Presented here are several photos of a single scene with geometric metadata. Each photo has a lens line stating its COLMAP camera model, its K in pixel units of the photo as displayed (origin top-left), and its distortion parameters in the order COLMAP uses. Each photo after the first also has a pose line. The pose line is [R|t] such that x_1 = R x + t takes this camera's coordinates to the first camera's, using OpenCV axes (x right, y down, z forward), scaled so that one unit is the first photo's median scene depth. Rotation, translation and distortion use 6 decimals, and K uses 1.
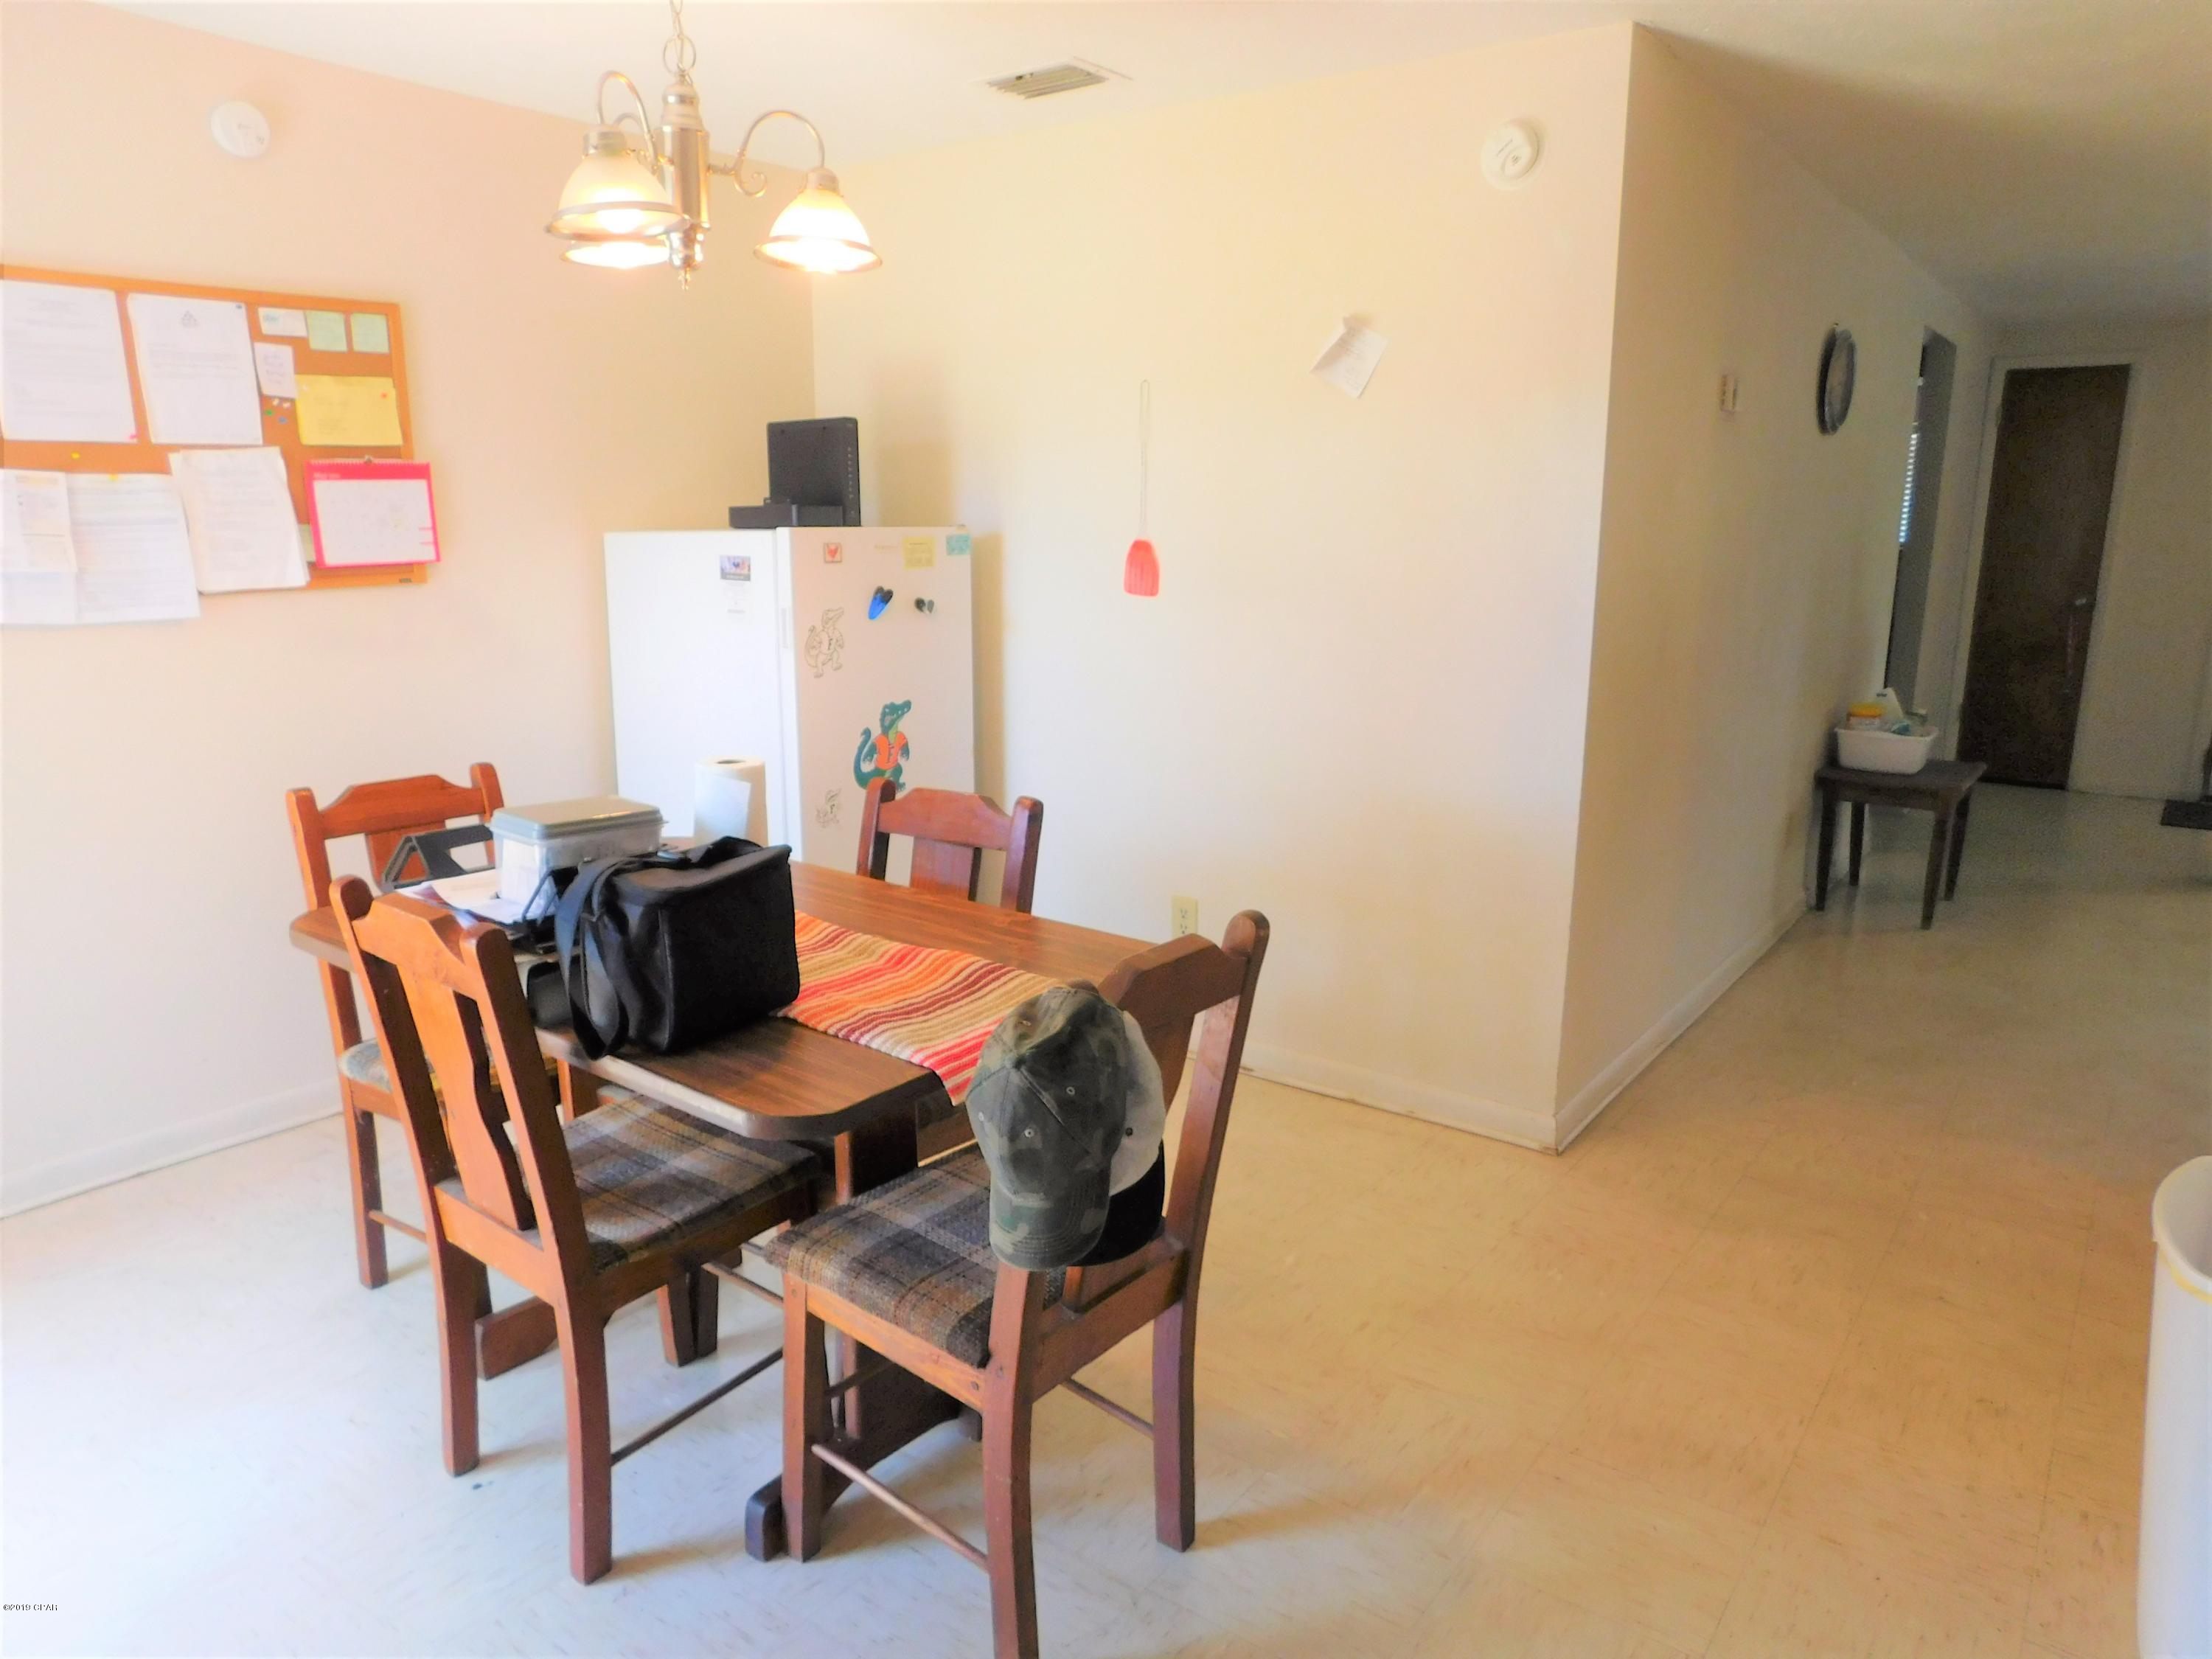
lens RADIAL K [[1477.8, 0, 1102.9], [0, 1477.8, 821.5], [0, 0, 1]] dist [-0.062235, 0.056855]
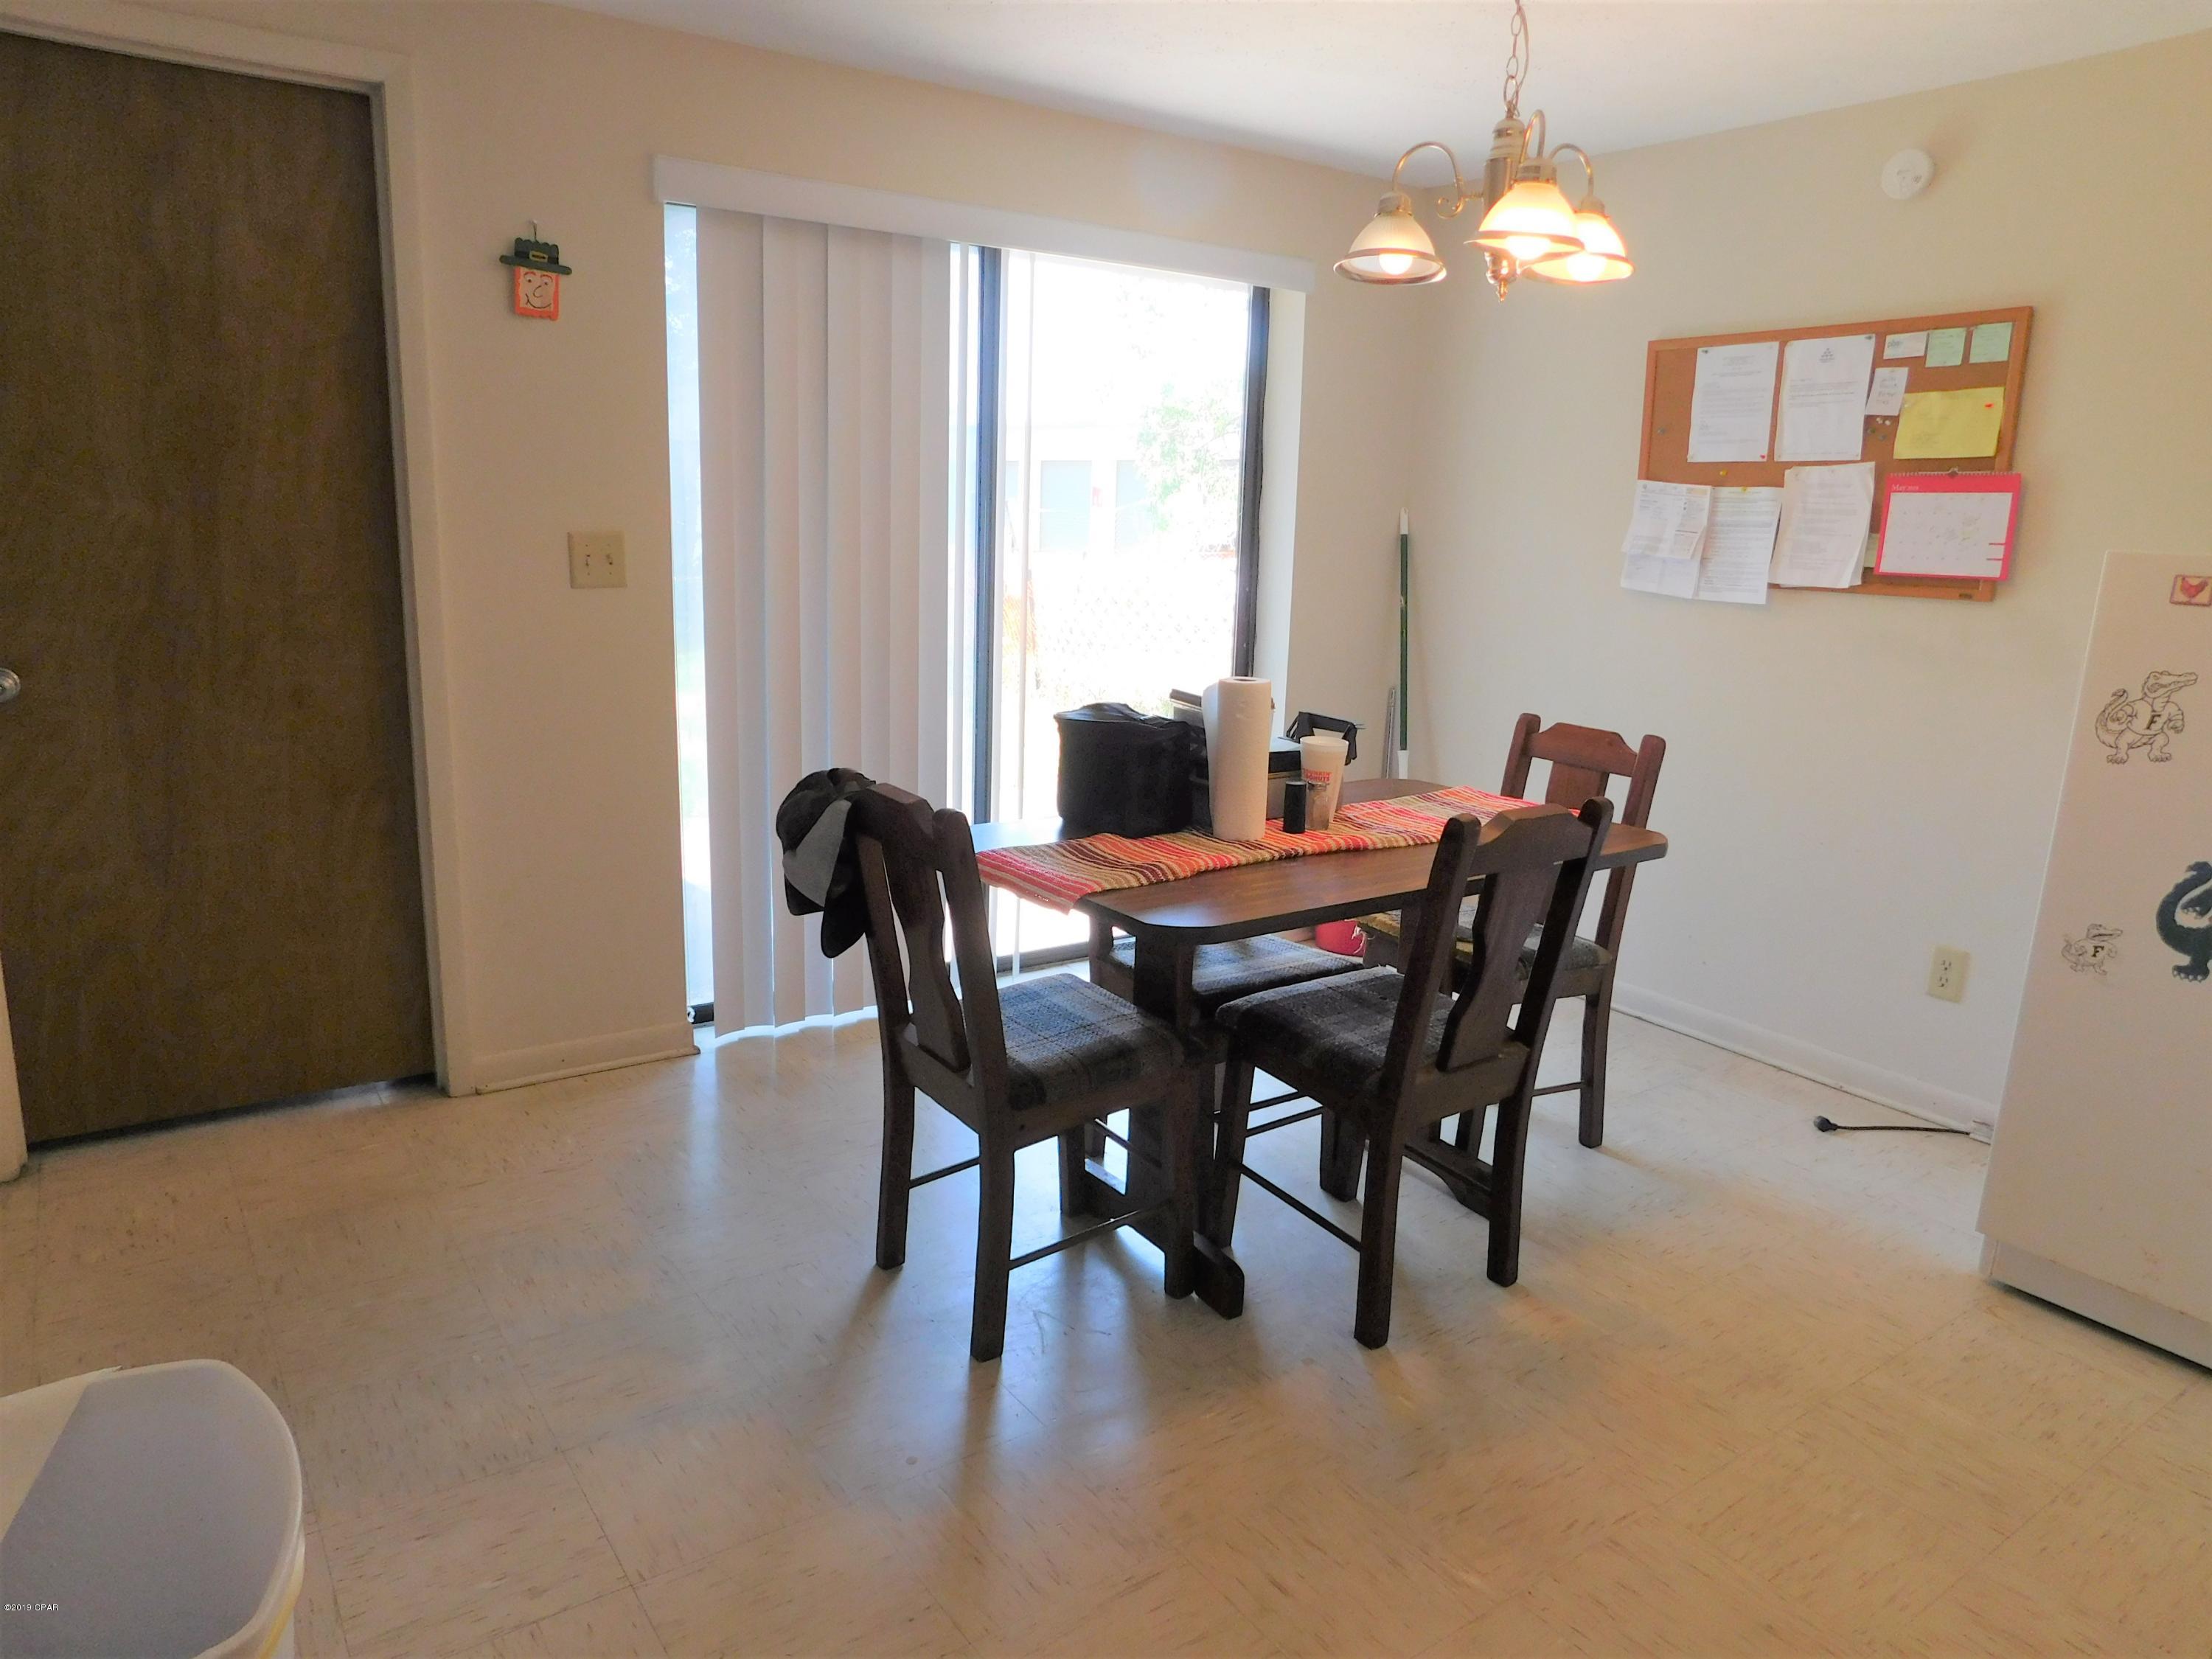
lens RADIAL K [[1477.8, 0, 1102.9], [0, 1477.8, 821.5], [0, 0, 1]] dist [-0.062235, 0.056855]
pose [[-0.306785, 0.185982, -0.933431, 0.683120], [-0.234862, 0.935603, 0.263605, -0.157776], [0.922346, 0.300097, -0.243349, 0.816914]]
